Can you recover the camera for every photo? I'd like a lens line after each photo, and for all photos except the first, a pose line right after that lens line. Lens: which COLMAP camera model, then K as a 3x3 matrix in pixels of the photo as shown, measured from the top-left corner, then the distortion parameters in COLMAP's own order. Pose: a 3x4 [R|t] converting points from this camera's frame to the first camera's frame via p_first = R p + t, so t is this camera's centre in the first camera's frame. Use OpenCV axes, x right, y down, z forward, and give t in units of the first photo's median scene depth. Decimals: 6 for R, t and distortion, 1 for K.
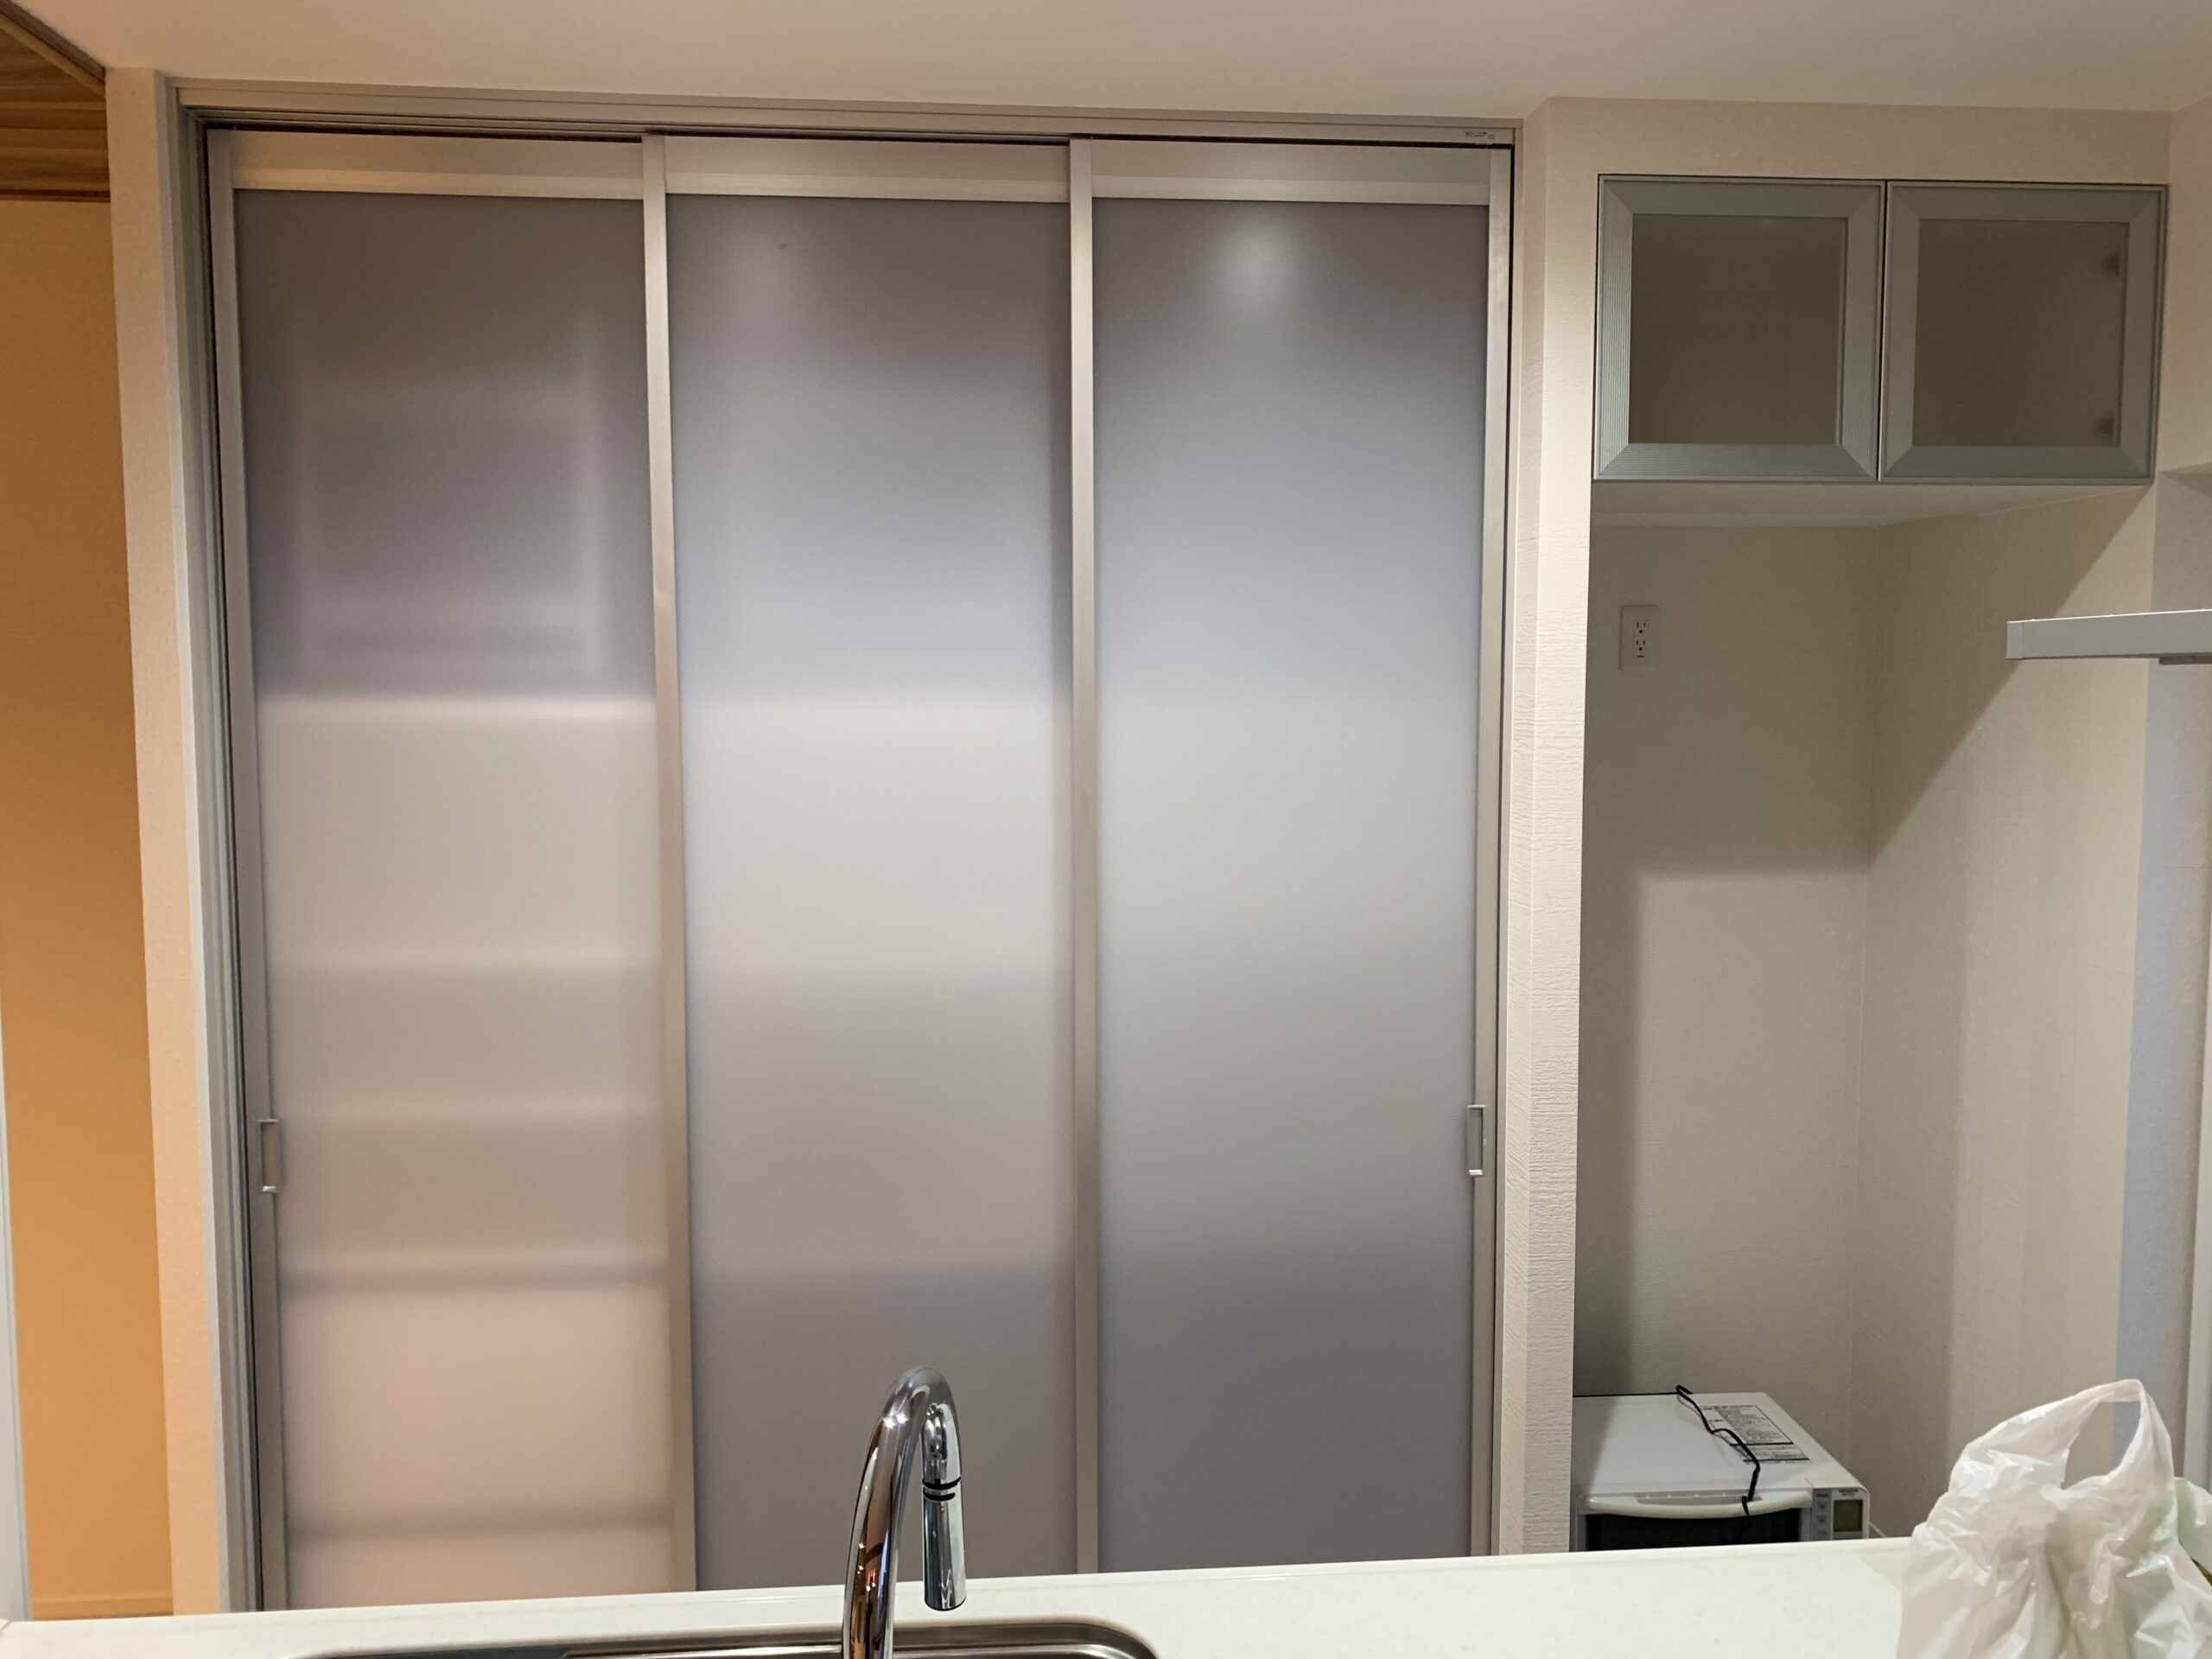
lens RADIAL K [[1695.9, 0, 1106.0], [0, 1695.9, 829.5], [0, 0, 1]] dist [0.001393, -0.000732]
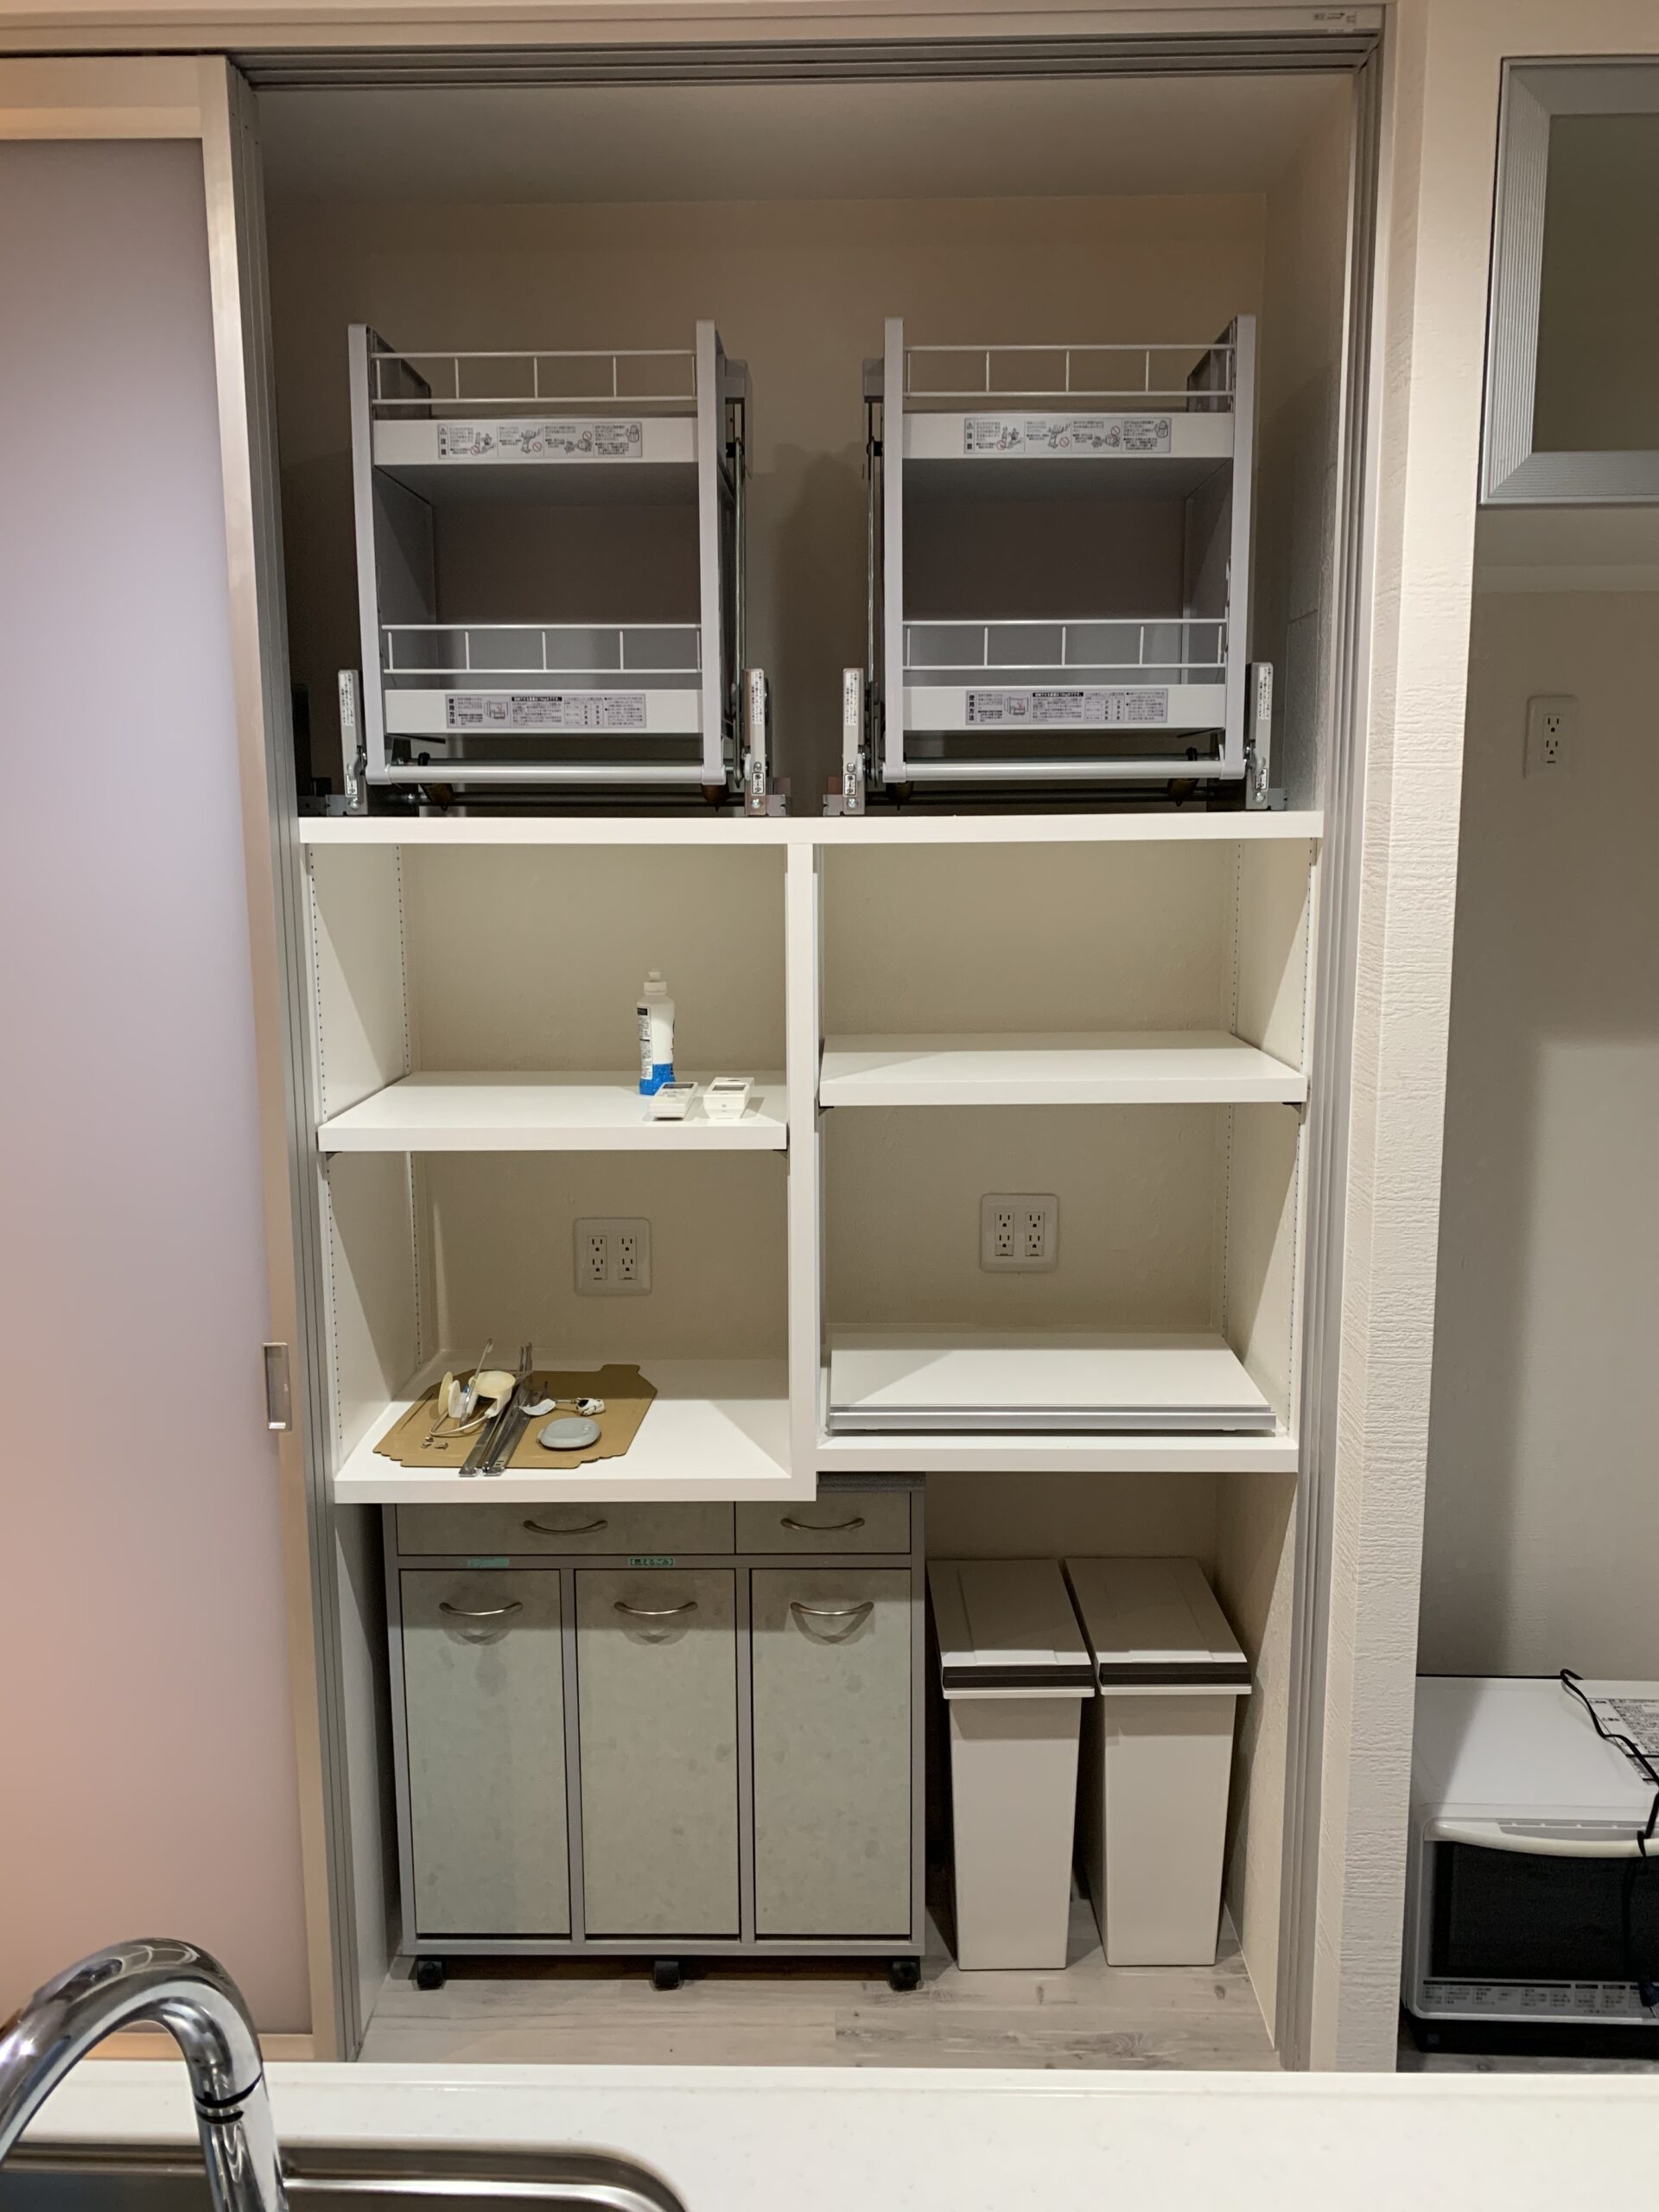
lens RADIAL K [[1695.9, 0, 829.5], [0, 1695.9, 1106.0], [0, 0, 1]] dist [0.001393, -0.000732]
pose [[0.994379, 0.012147, -0.105181, 0.079392], [-0.003627, 0.996722, 0.080821, -0.006387], [0.105818, -0.079986, 0.991163, 0.203786]]
